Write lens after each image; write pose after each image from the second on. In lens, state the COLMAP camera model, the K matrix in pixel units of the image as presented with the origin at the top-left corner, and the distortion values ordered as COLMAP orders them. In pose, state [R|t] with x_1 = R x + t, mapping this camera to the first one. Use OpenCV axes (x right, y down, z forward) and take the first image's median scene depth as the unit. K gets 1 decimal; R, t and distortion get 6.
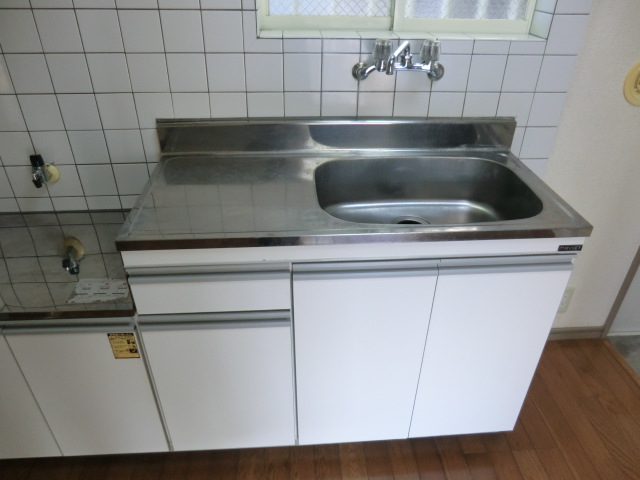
lens RADIAL K [[466.4, 0, 322.2], [0, 466.4, 240.3], [0, 0, 1]] dist [-0.115720, 0.117220]
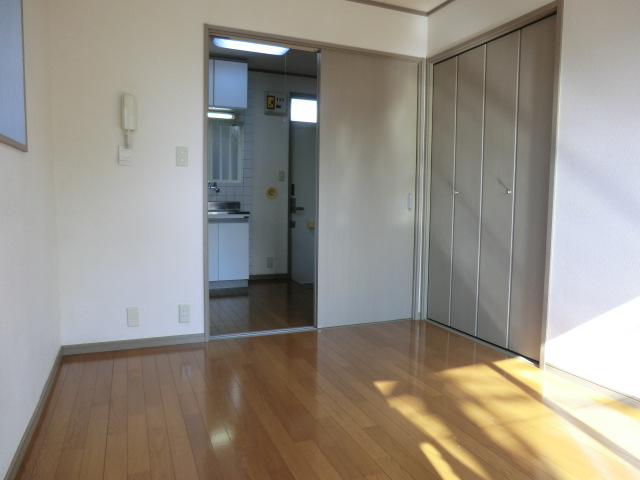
lens RADIAL K [[466.4, 0, 322.2], [0, 466.4, 240.3], [0, 0, 1]] dist [-0.115720, 0.117220]
pose [[0.947937, -0.030780, 0.316966, -0.192931], [0.169492, 0.891400, -0.420330, 1.912824], [-0.269606, 0.452170, 0.850209, -2.555210]]
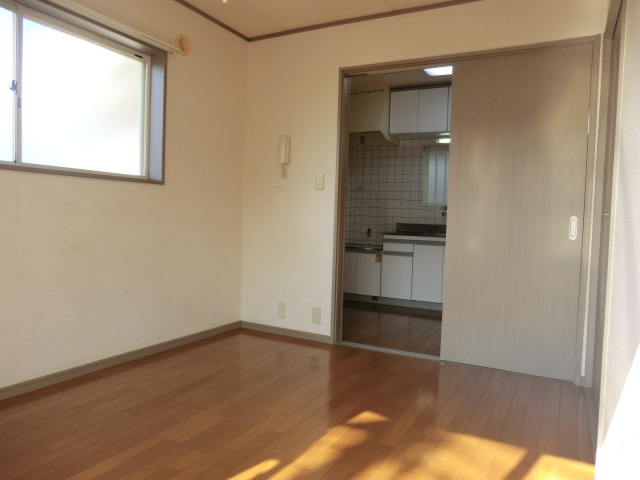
lens RADIAL K [[466.4, 0, 322.2], [0, 466.4, 240.3], [0, 0, 1]] dist [-0.115720, 0.117220]
pose [[0.843152, 0.039143, -0.536248, 1.398710], [-0.301919, 0.859730, -0.411957, 1.886852], [0.444904, 0.509246, 0.736702, -2.455443]]
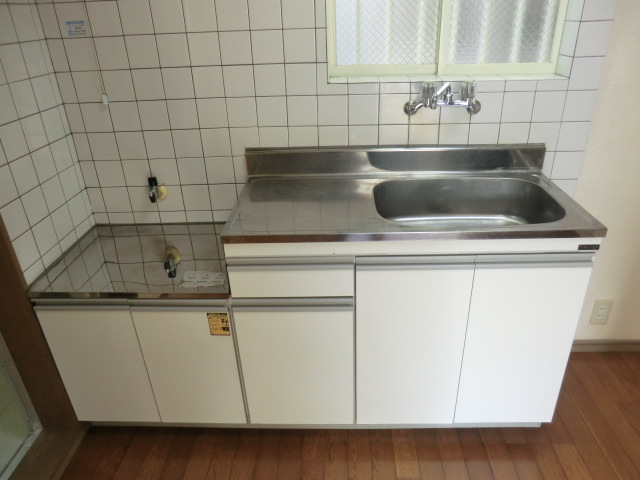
lens RADIAL K [[466.4, 0, 322.2], [0, 466.4, 240.3], [0, 0, 1]] dist [-0.115720, 0.117220]
pose [[0.993300, 0.006009, -0.115404, -0.007100], [-0.016244, 0.995992, -0.087960, 0.092569], [0.114413, 0.089245, 0.989416, -0.203782]]
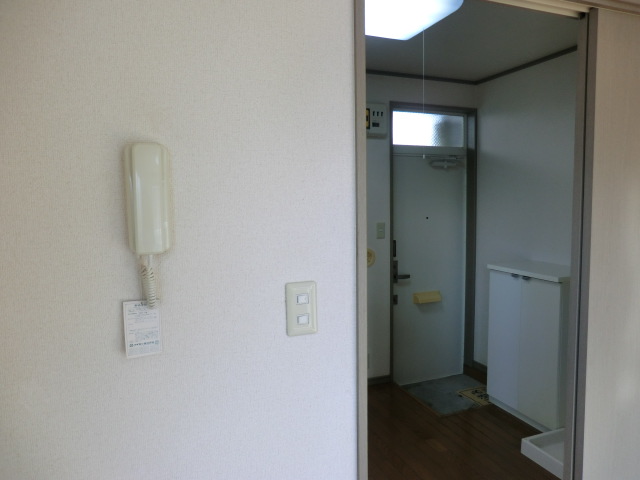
lens RADIAL K [[466.4, 0, 322.2], [0, 466.4, 240.3], [0, 0, 1]] dist [-0.115720, 0.117220]
pose [[0.956693, -0.054787, 0.285895, -0.310320], [0.178618, 0.885989, -0.427924, 0.692177], [-0.229855, 0.460459, 0.857406, -1.357548]]
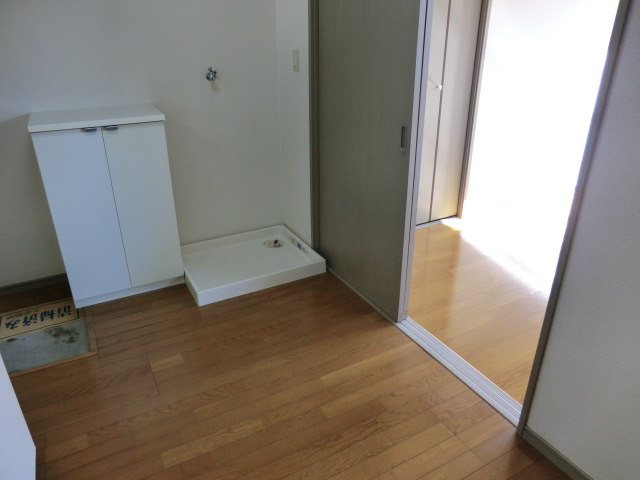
lens RADIAL K [[466.4, 0, 322.2], [0, 466.4, 240.3], [0, 0, 1]] dist [-0.115720, 0.117220]
pose [[-0.419270, -0.392255, 0.818748, -0.649284], [0.475203, 0.673611, 0.566066, -0.245139], [-0.773560, 0.626406, -0.096024, 0.250256]]
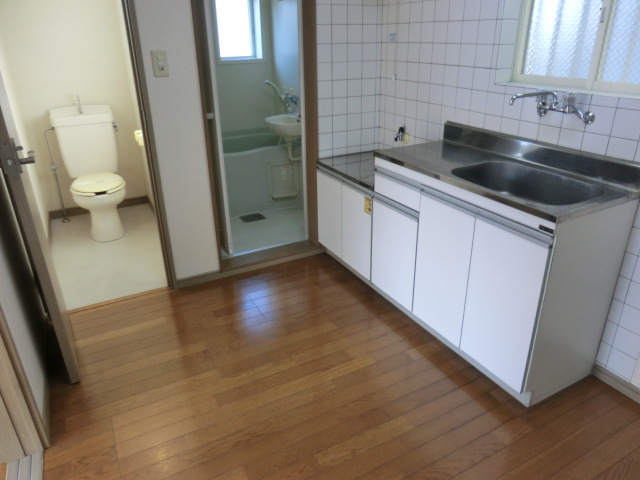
lens RADIAL K [[466.4, 0, 322.2], [0, 466.4, 240.3], [0, 0, 1]] dist [-0.115720, 0.117220]
pose [[0.405580, 0.352375, -0.843408, 1.193421], [-0.466828, 0.873146, 0.140310, 0.140558], [0.785860, 0.336820, 0.518629, -0.225278]]
